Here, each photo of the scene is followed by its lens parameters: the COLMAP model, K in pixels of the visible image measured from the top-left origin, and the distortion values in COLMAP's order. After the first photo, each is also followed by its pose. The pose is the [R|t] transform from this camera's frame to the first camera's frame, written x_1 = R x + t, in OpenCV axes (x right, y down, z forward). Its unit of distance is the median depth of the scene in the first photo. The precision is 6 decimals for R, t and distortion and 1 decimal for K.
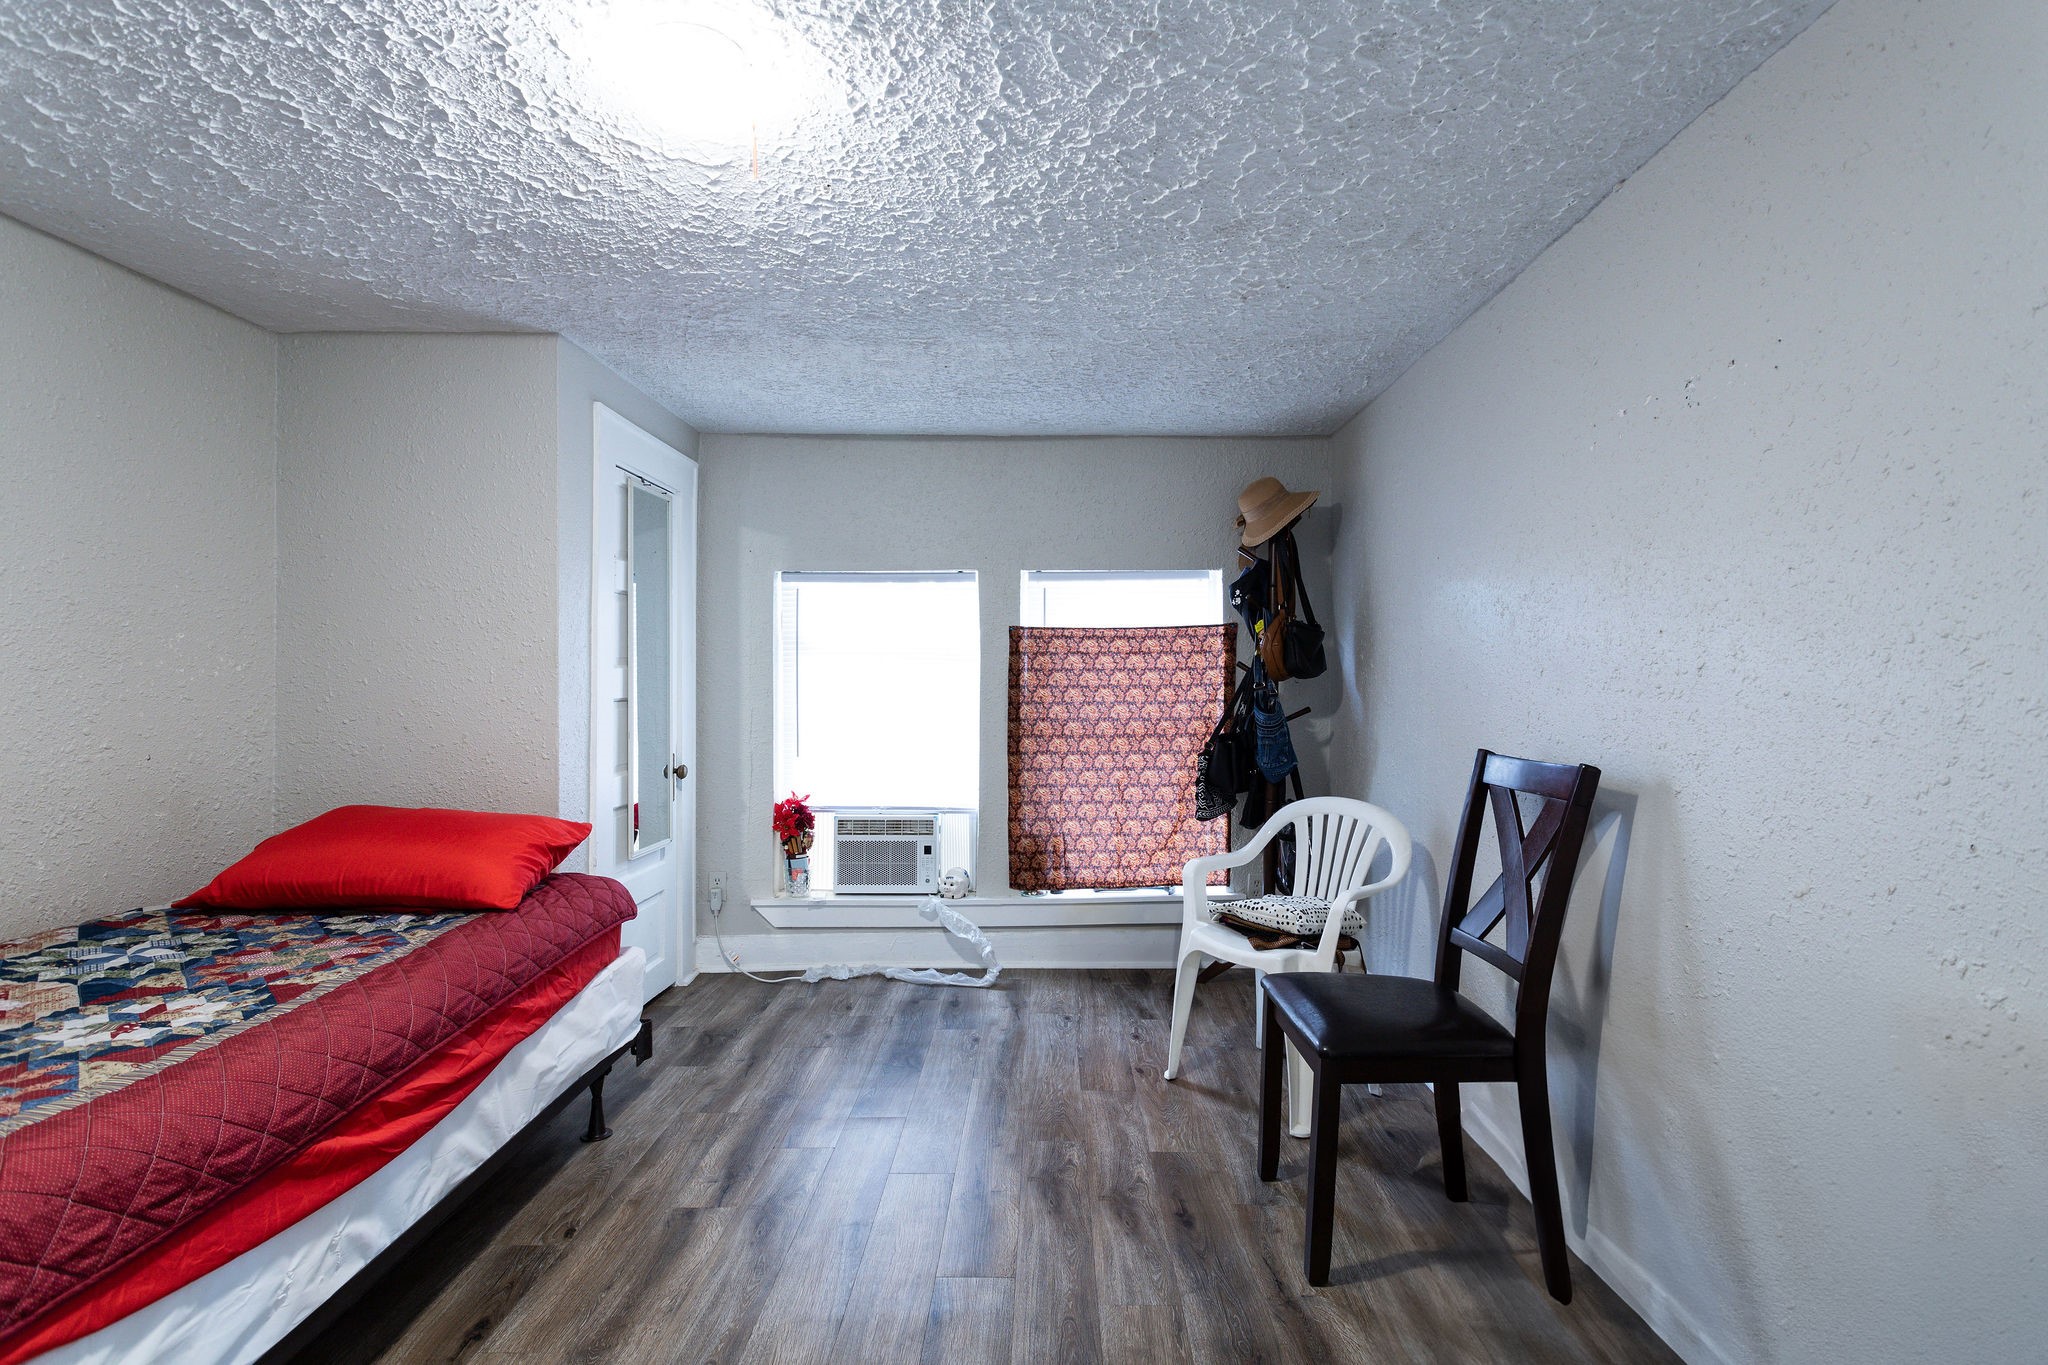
lens RADIAL K [[975.6, 0, 1029.8], [0, 975.6, 676.8], [0, 0, 1]] dist [0.000280, 0.000352]
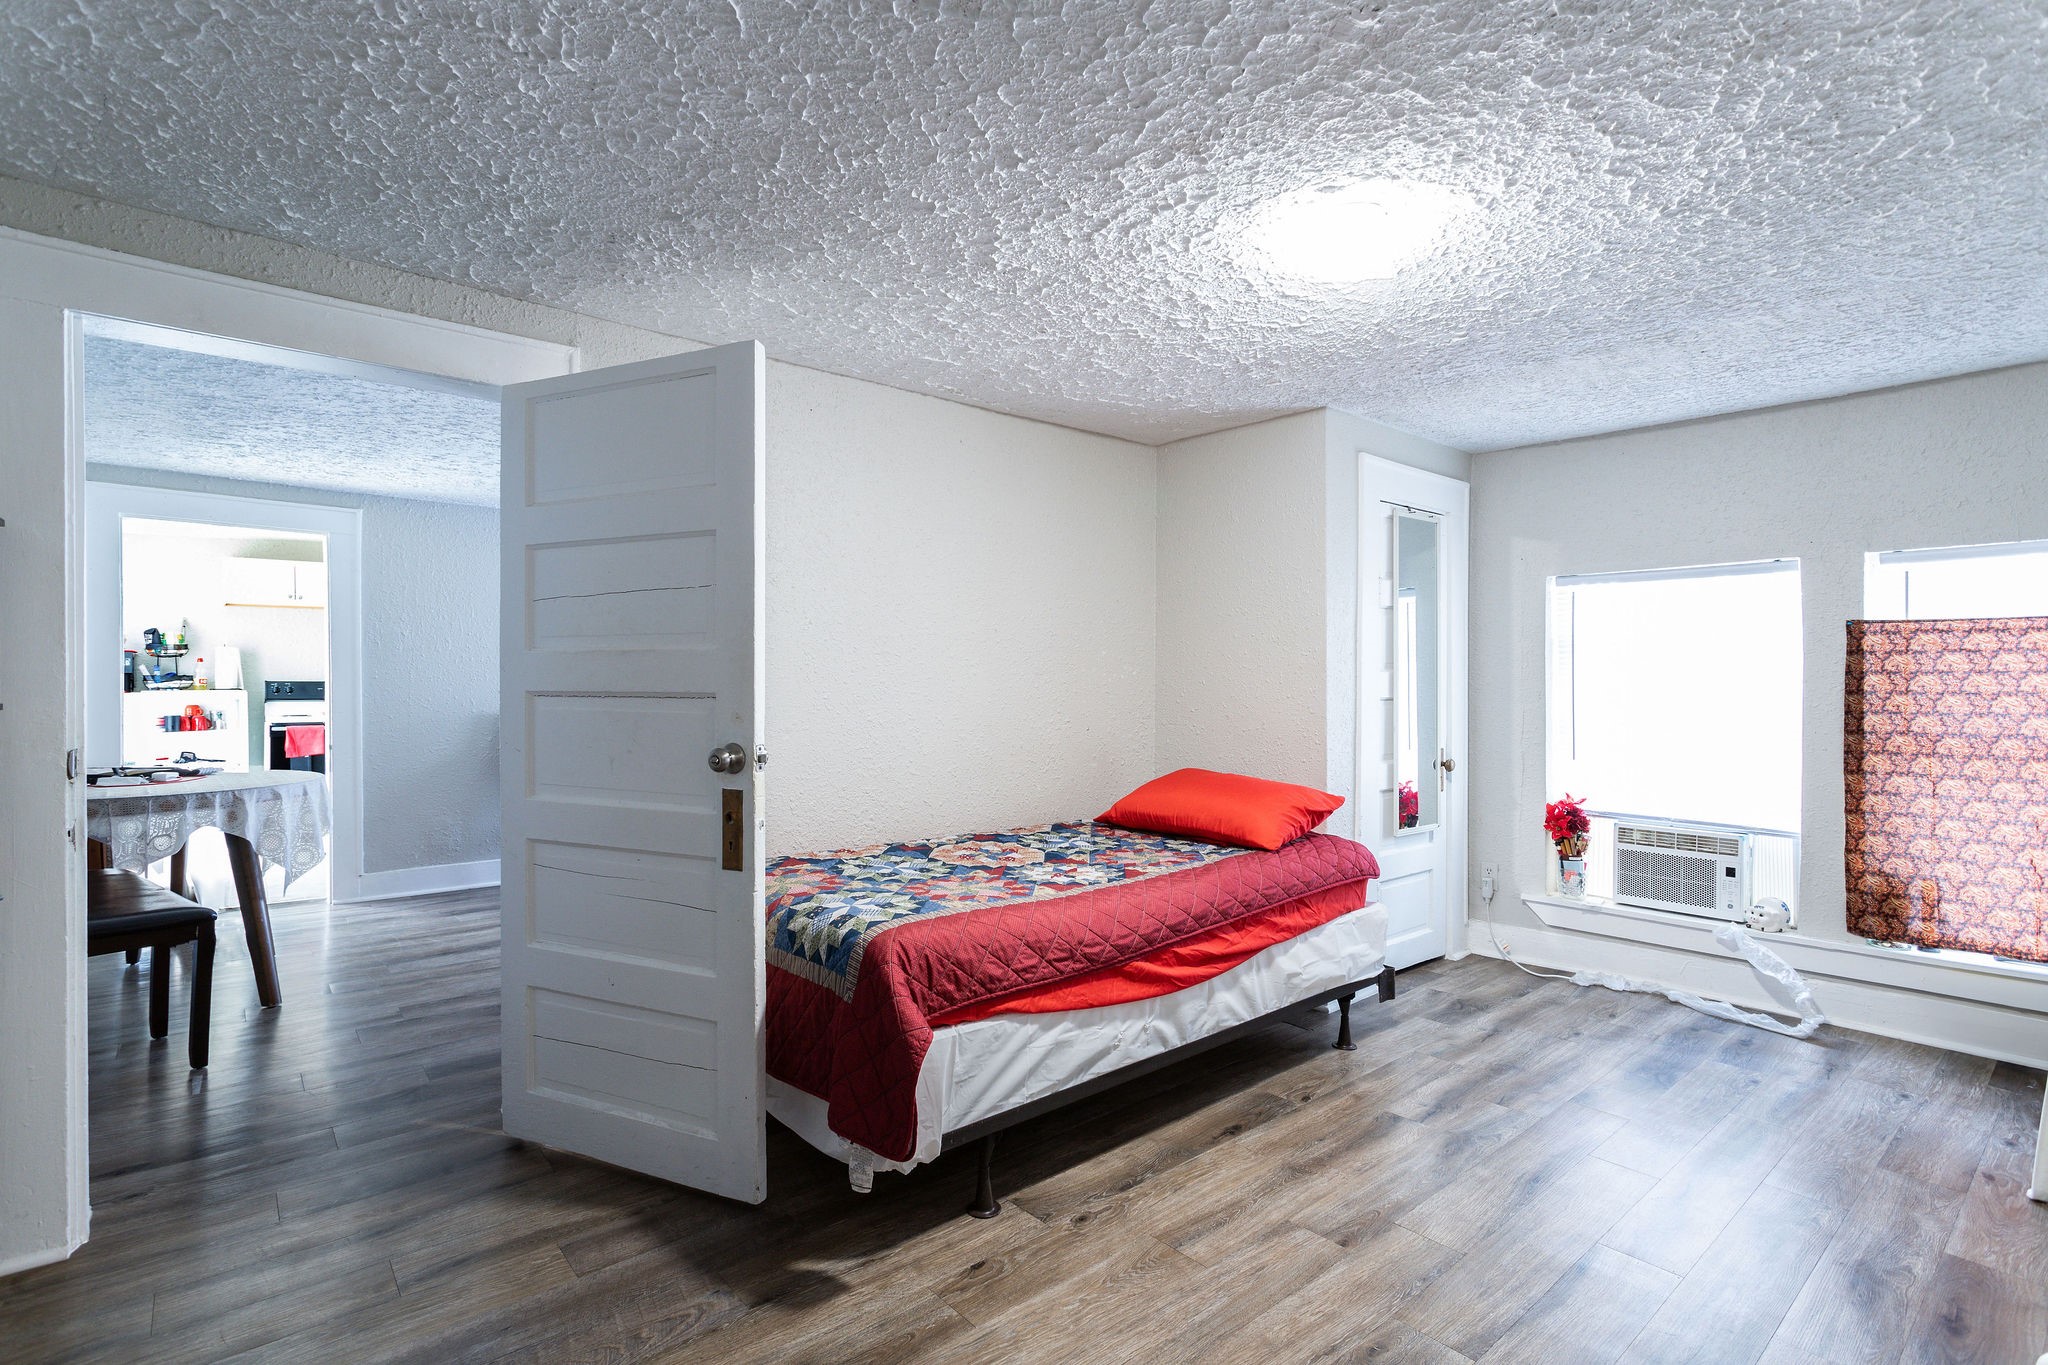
lens RADIAL K [[975.6, 0, 1022.3], [0, 975.6, 672.3], [0, 0, 1]] dist [0.000280, 0.000352]
pose [[0.659884, -0.002900, -0.751362, 0.219804], [-0.002099, 0.999982, -0.005703, -0.000953], [0.751364, 0.005341, 0.659866, -0.135121]]
